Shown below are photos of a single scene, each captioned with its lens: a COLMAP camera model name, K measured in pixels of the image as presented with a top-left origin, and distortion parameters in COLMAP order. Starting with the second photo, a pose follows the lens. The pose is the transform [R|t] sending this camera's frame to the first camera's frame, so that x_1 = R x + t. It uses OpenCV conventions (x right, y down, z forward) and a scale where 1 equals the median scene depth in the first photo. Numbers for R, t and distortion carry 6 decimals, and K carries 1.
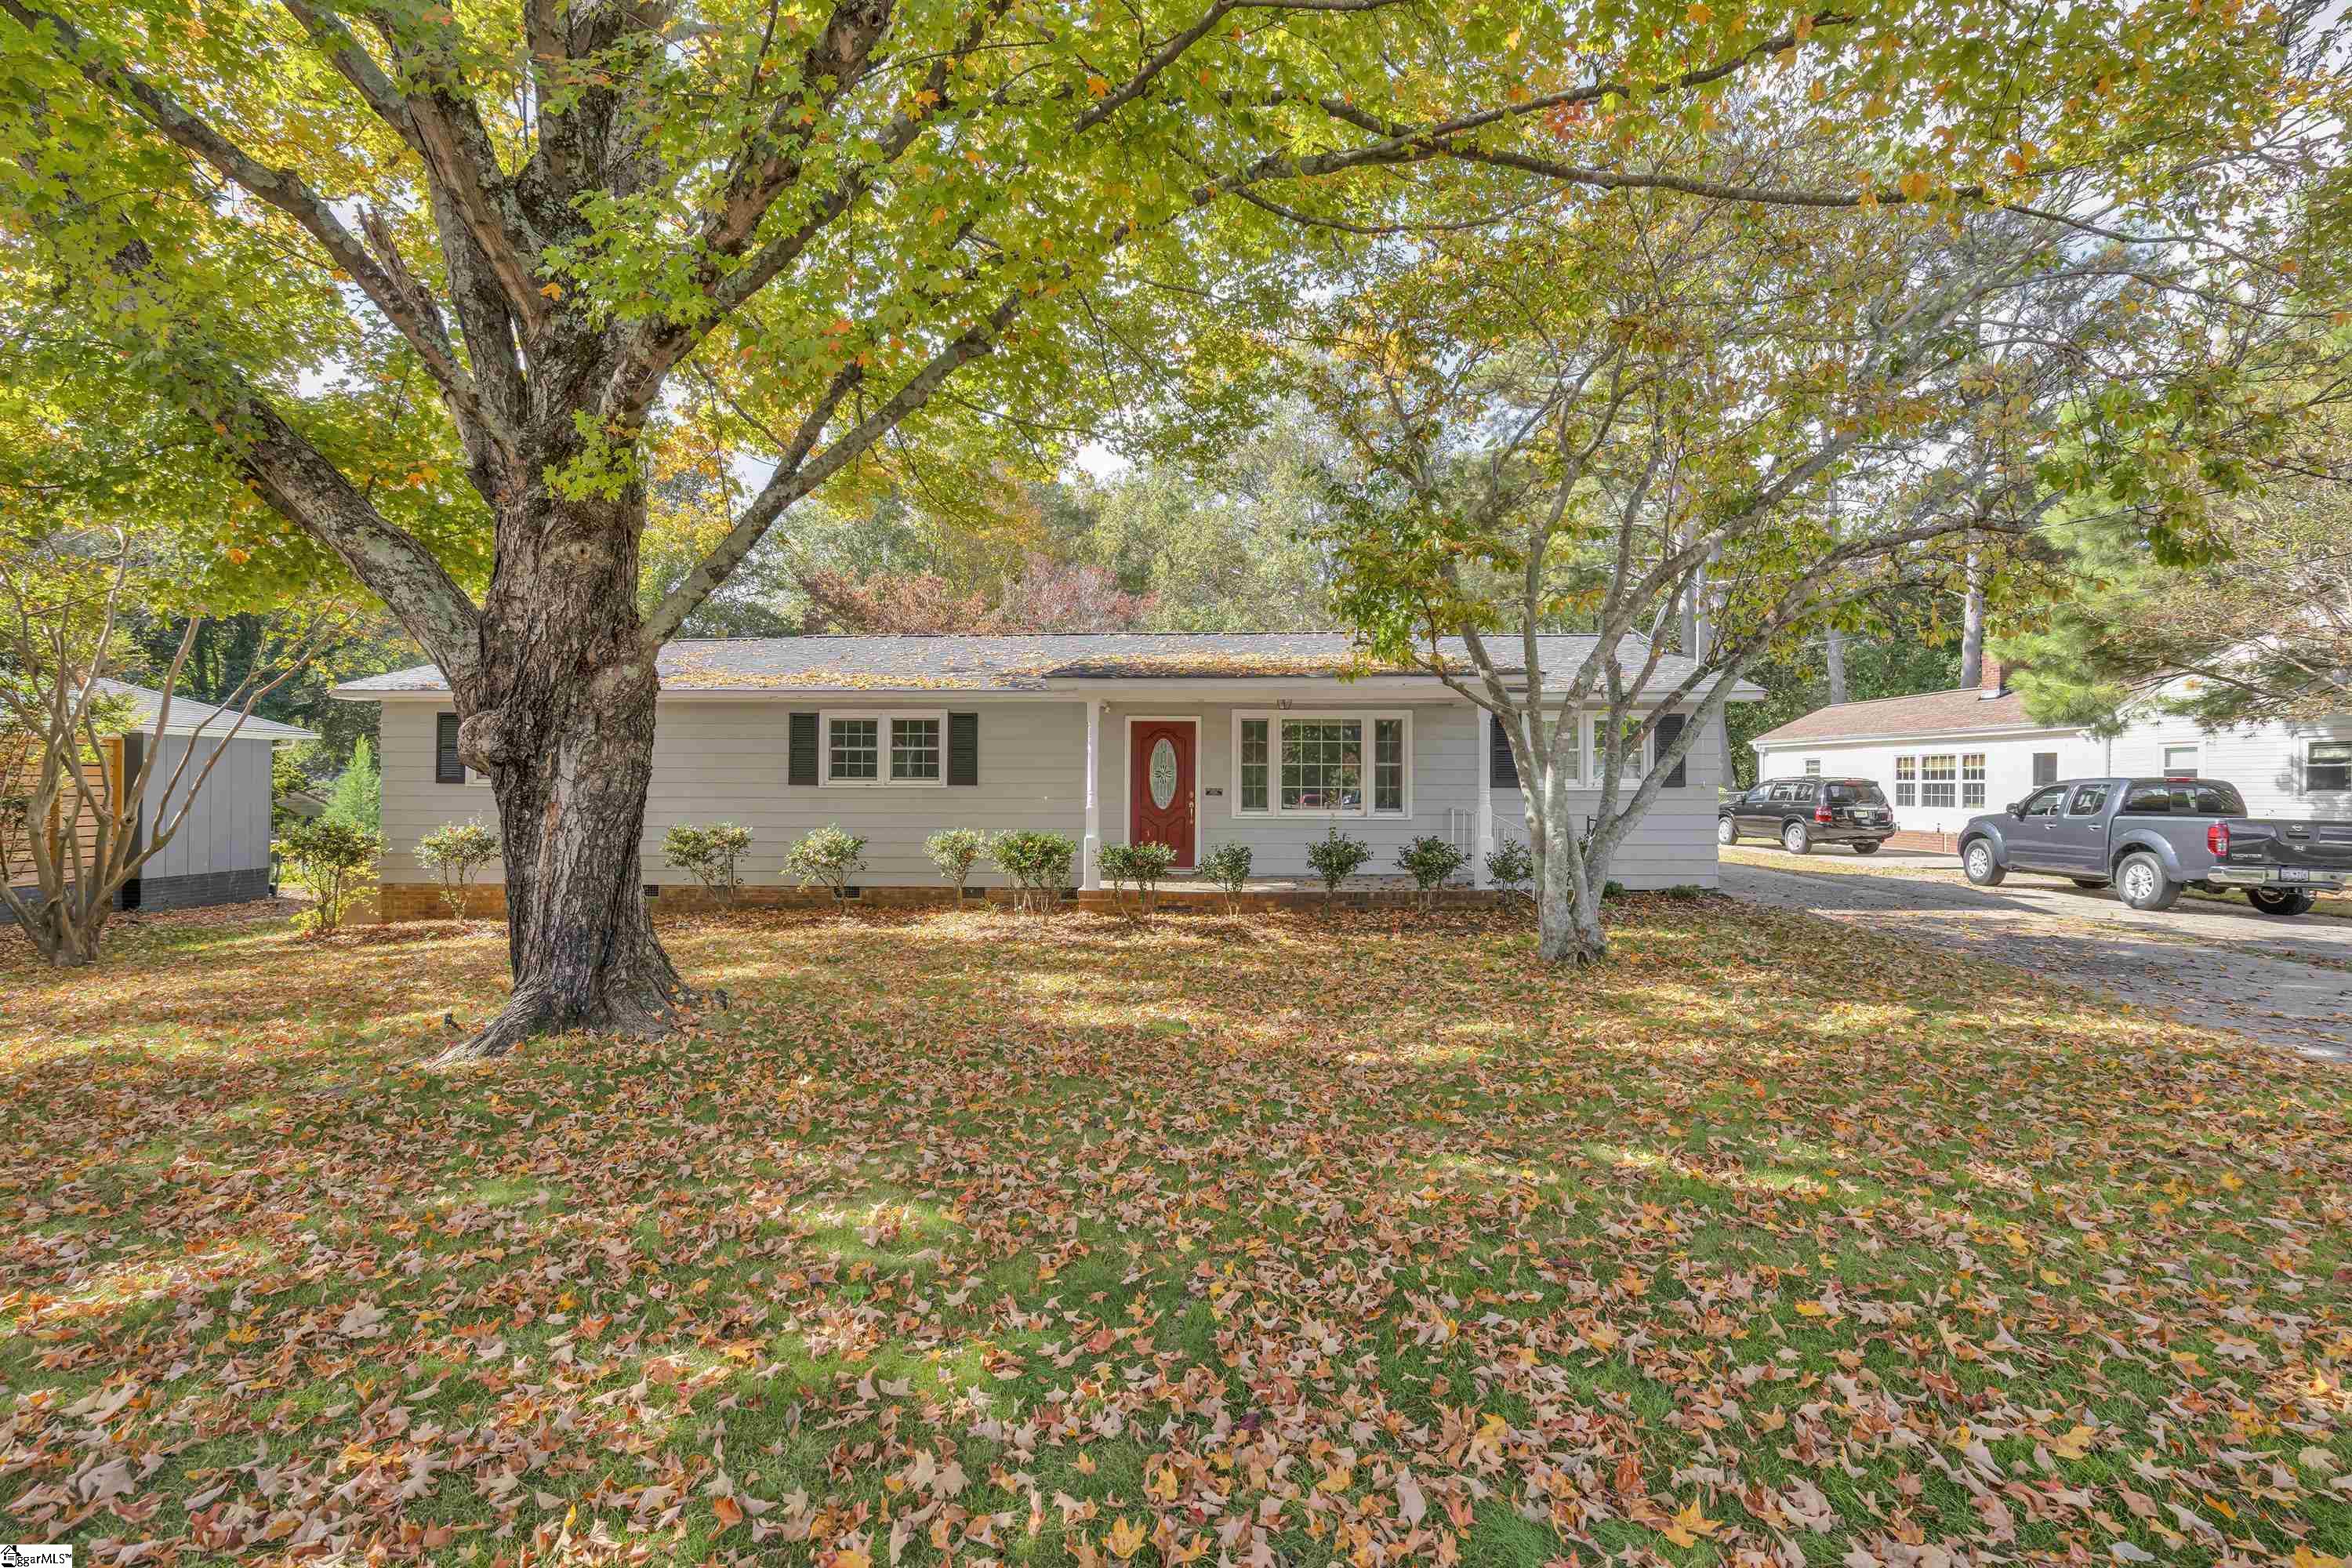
lens RADIAL K [[1048.4, 0, 1161.6], [0, 1048.4, 783.5], [0, 0, 1]] dist [-0.001802, 0.000002]
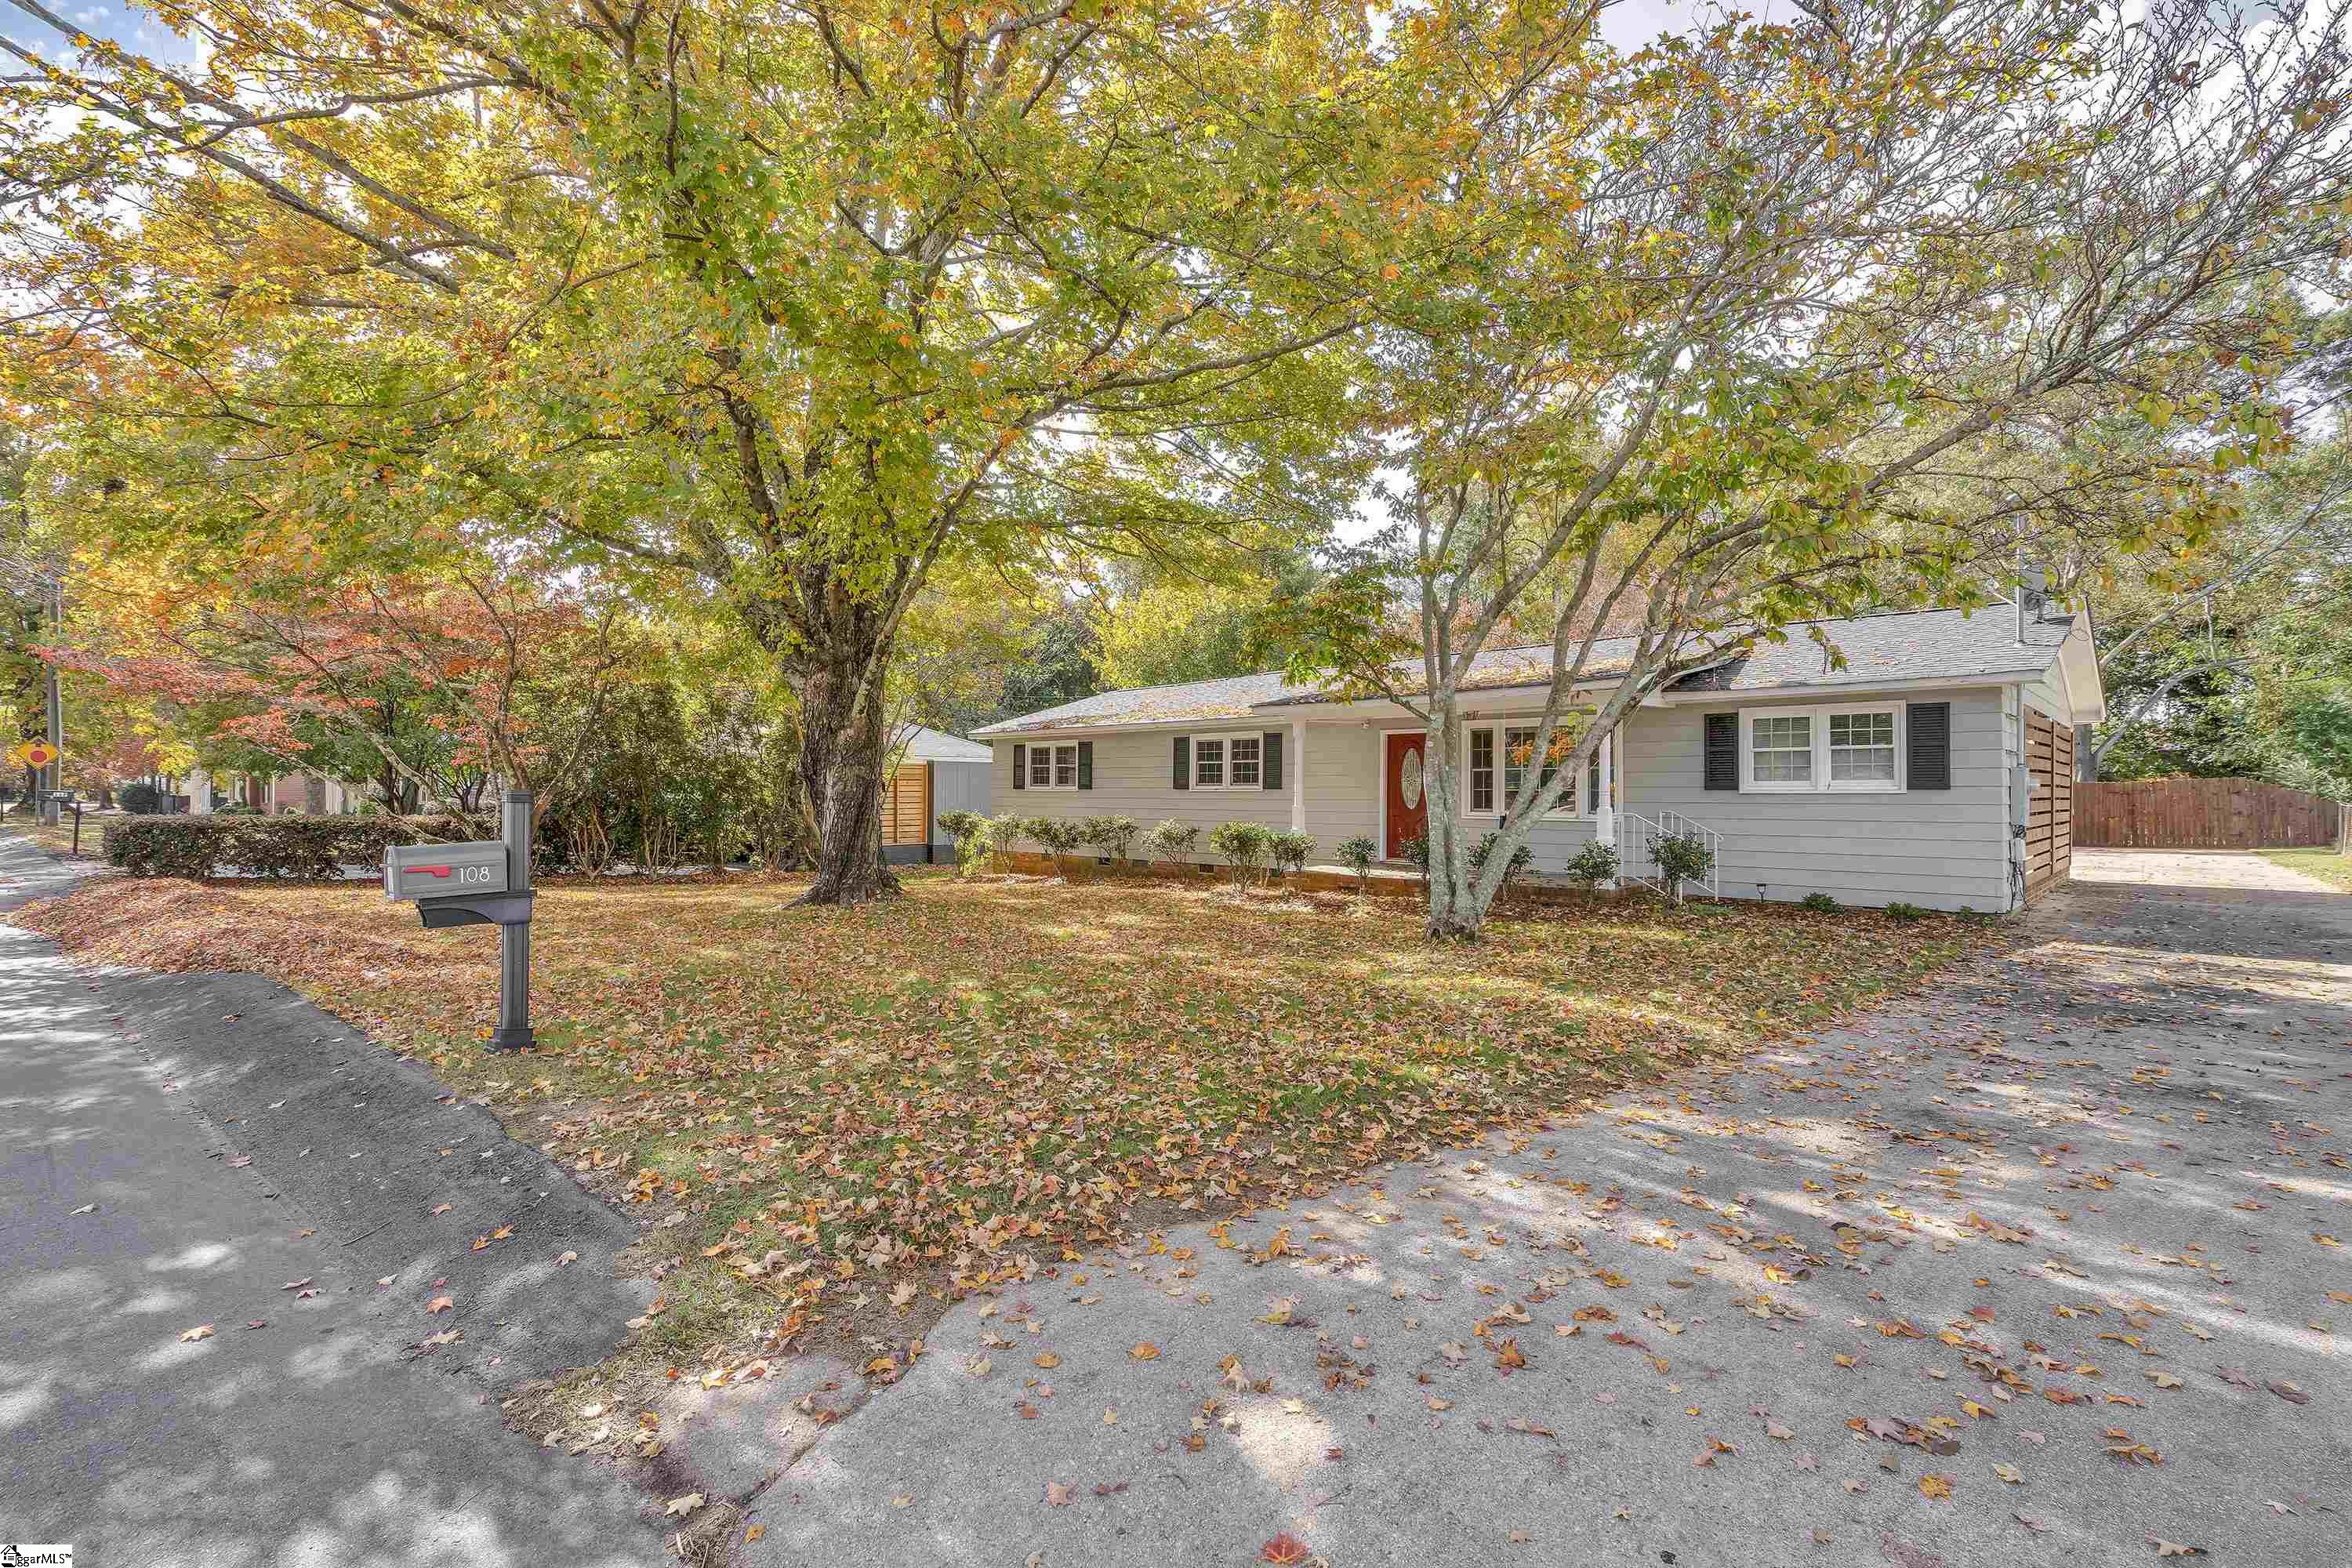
lens RADIAL K [[1048.4, 0, 1175.9], [0, 1048.4, 786.5], [0, 0, 1]] dist [-0.001802, 0.000002]
pose [[0.748469, -0.004044, -0.663157, 0.576519], [0.001146, 0.999988, -0.004805, 0.004475], [0.663168, 0.002836, 0.748465, -0.042792]]
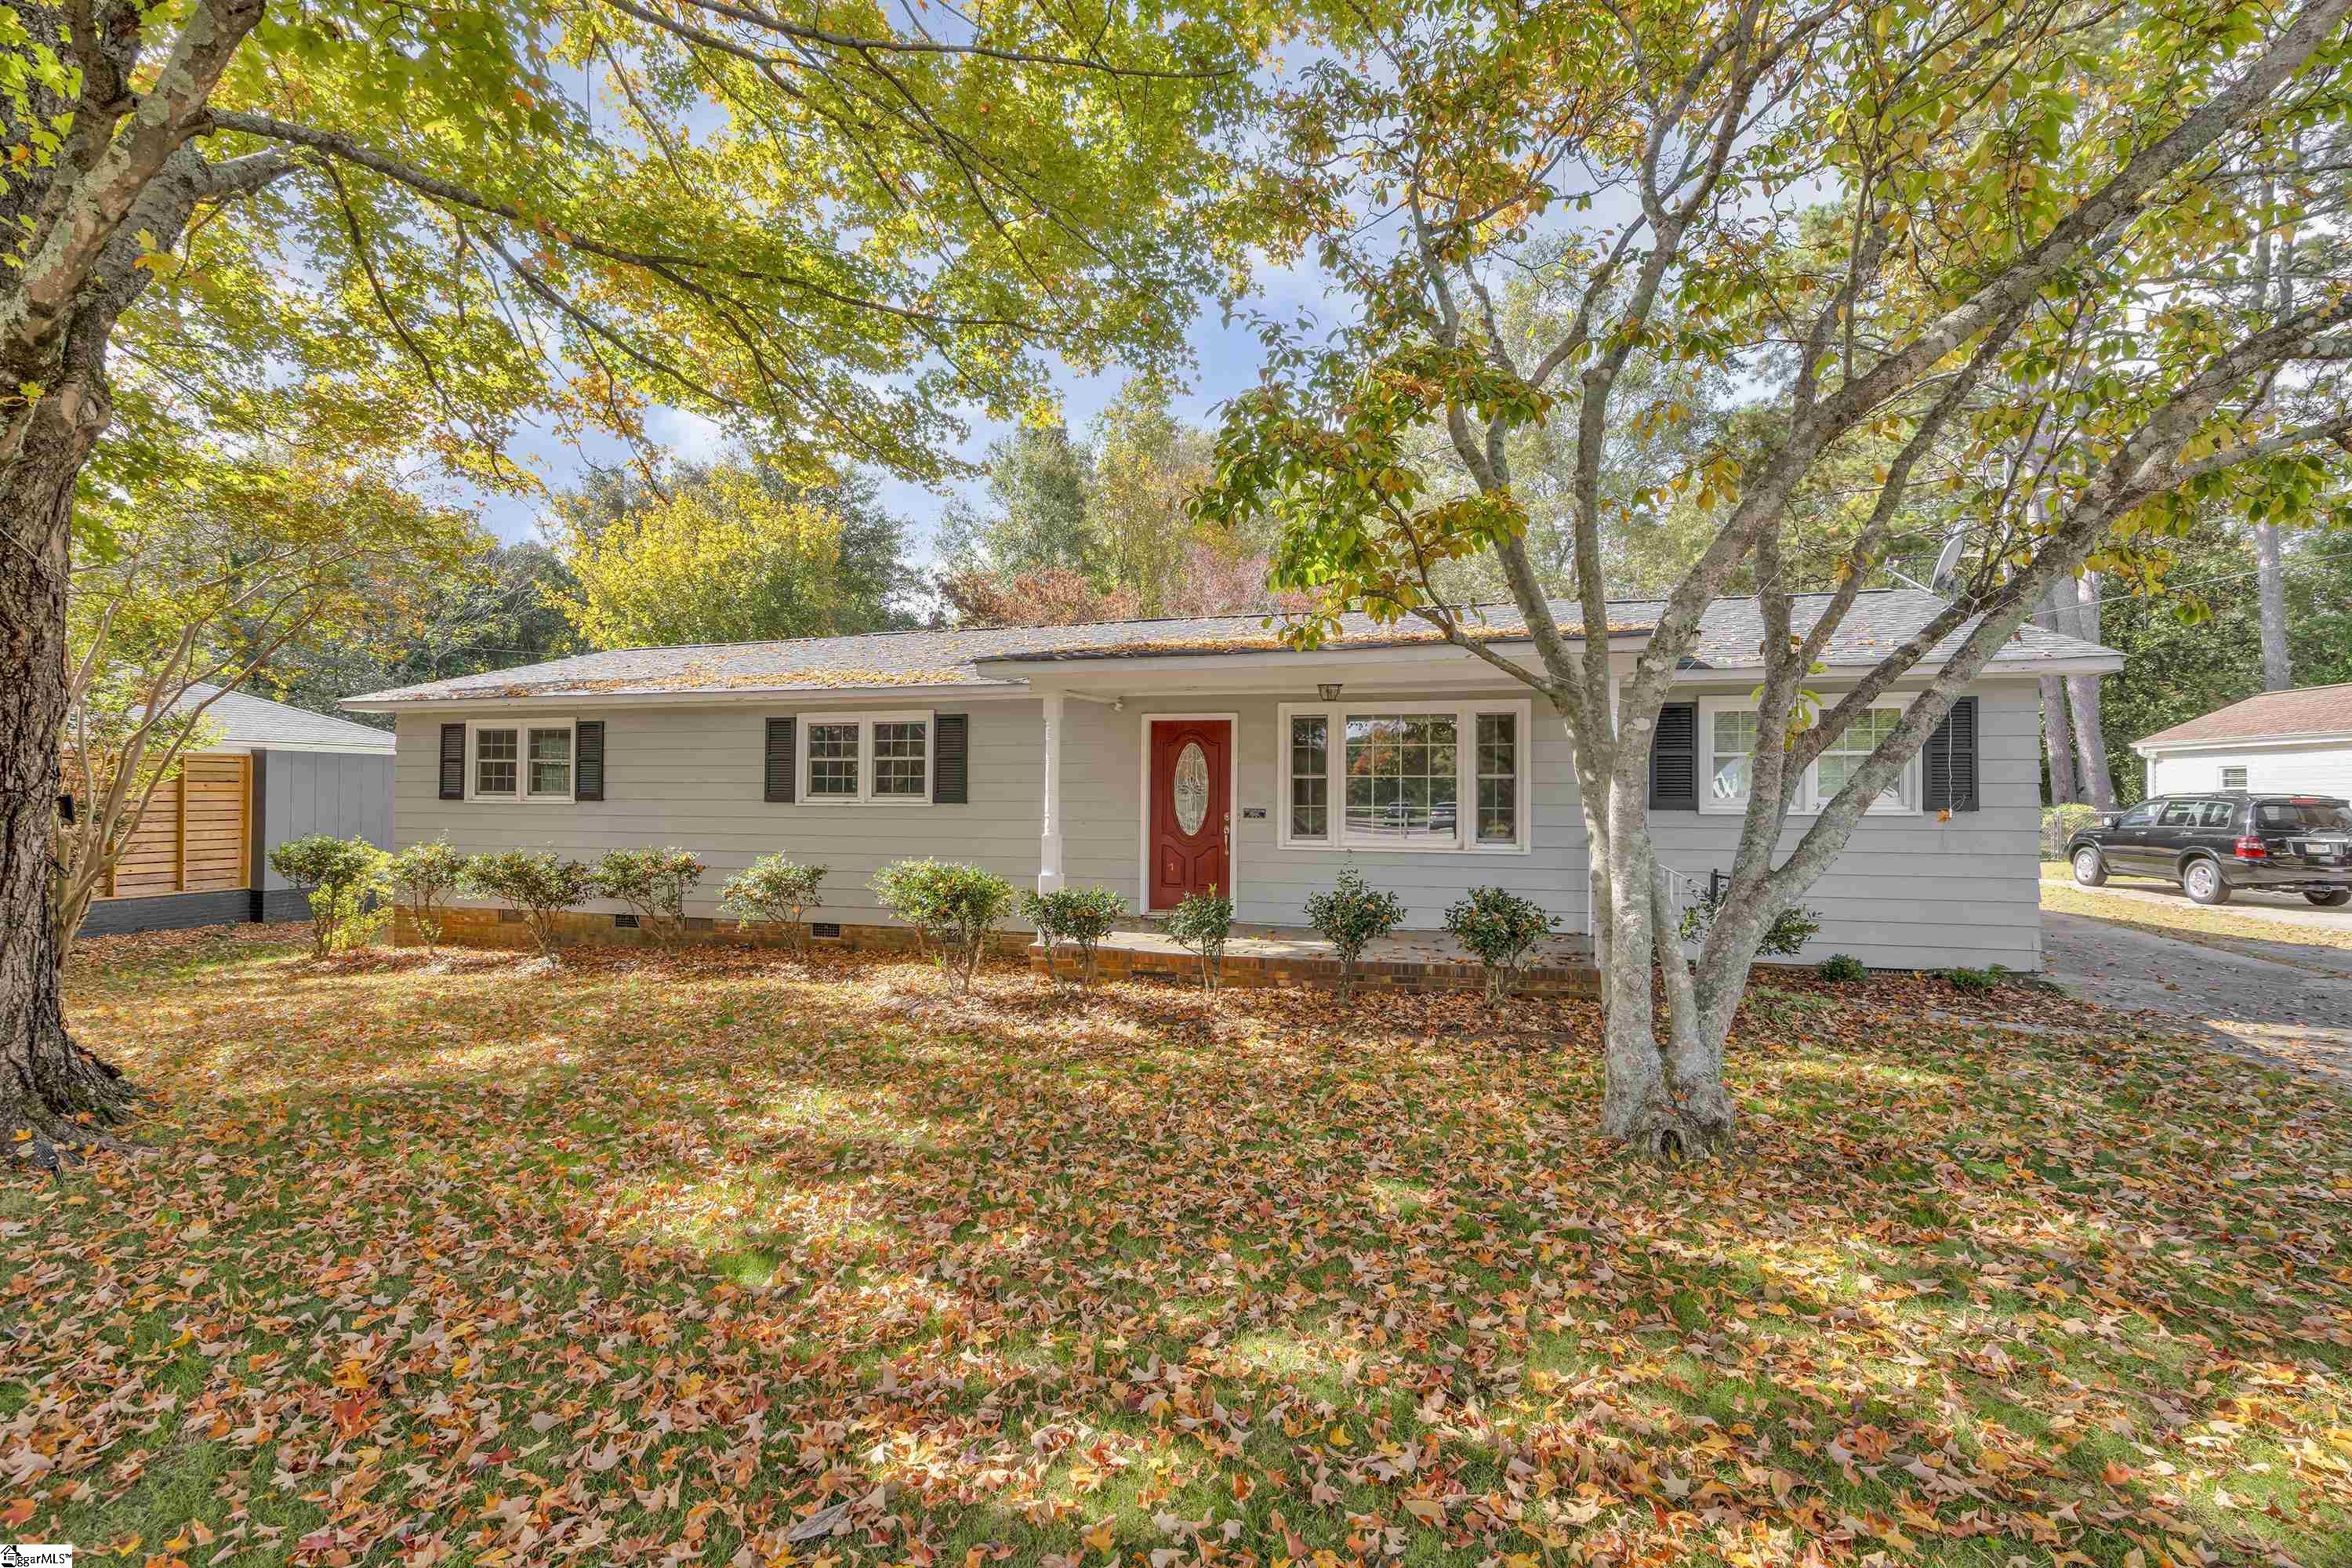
lens RADIAL K [[1048.4, 0, 1162.5], [0, 1048.4, 786.8], [0, 0, 1]] dist [-0.001802, 0.000002]
pose [[0.969933, -0.000144, -0.243374, 0.167618], [-0.001895, 0.999965, -0.008142, -0.004770], [0.243366, 0.008358, 0.969898, 0.252457]]
